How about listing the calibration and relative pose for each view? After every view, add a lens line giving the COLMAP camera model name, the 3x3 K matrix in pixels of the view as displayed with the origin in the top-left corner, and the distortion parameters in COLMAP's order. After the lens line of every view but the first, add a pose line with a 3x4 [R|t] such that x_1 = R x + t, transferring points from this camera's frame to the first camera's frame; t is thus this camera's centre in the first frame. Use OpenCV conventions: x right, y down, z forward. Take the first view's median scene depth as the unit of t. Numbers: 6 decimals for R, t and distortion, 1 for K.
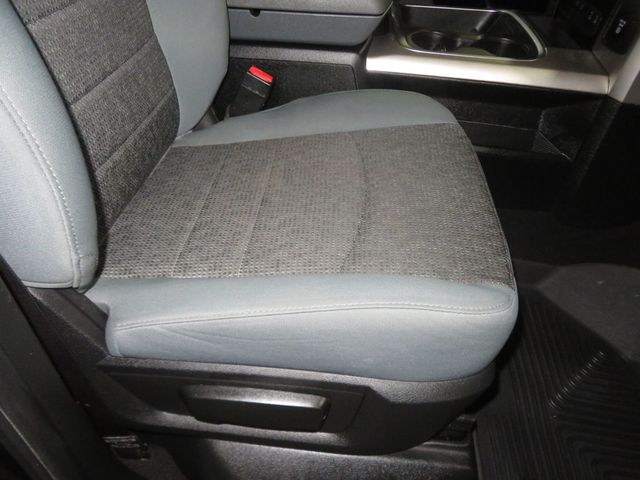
lens RADIAL K [[459.3, 0, 323.2], [0, 459.3, 238.2], [0, 0, 1]] dist [-0.001301, 0.002746]
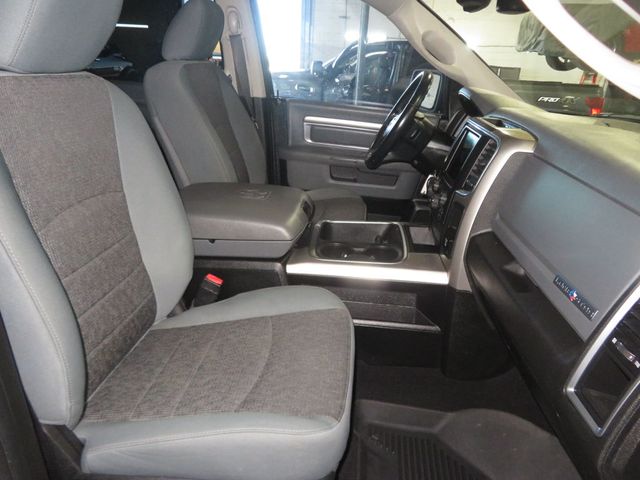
lens RADIAL K [[446.1, 0, 320.0], [0, 446.1, 240.0], [0, 0, 1]] dist [-0.007191, -0.004411]
pose [[0.999091, -0.036520, -0.021969, 0.248525], [0.026885, 0.940037, -0.340011, 0.027470], [0.033069, 0.339111, 0.940165, -0.404919]]
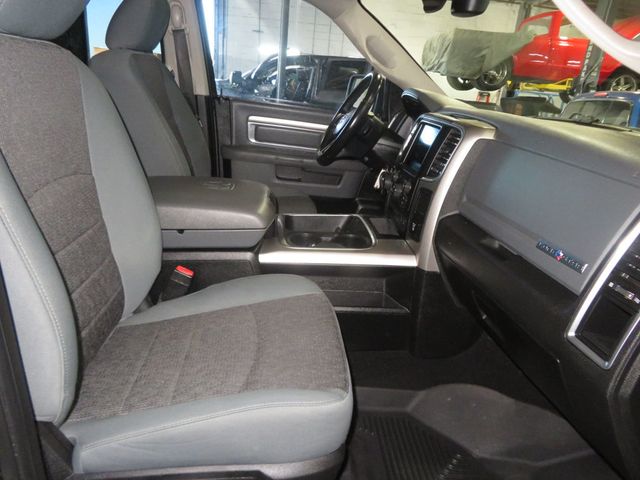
lens RADIAL K [[446.1, 0, 320.0], [0, 446.1, 240.0], [0, 0, 1]] dist [-0.007191, -0.004411]
pose [[0.985513, -0.061855, 0.157918, 0.067050], [0.114750, 0.928823, -0.352308, 0.093936], [-0.124886, 0.365325, 0.922465, -0.375985]]
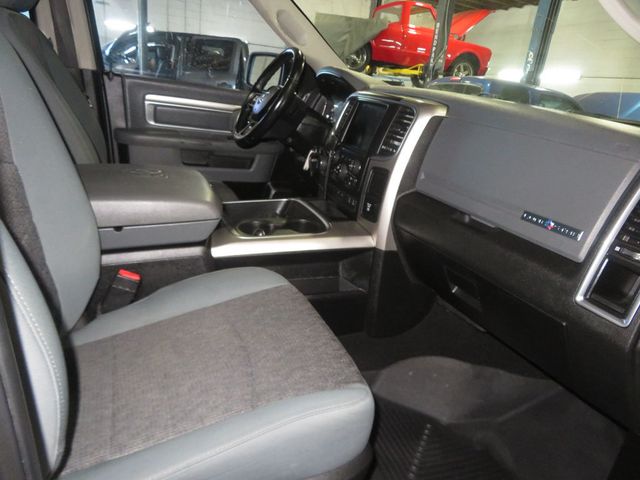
lens RADIAL K [[446.1, 0, 320.0], [0, 446.1, 240.0], [0, 0, 1]] dist [-0.007191, -0.004411]
pose [[0.898062, -0.143611, 0.415765, -0.161387], [0.270586, 0.925571, -0.264768, 0.008390], [-0.346796, 0.350278, 0.870079, -0.240128]]
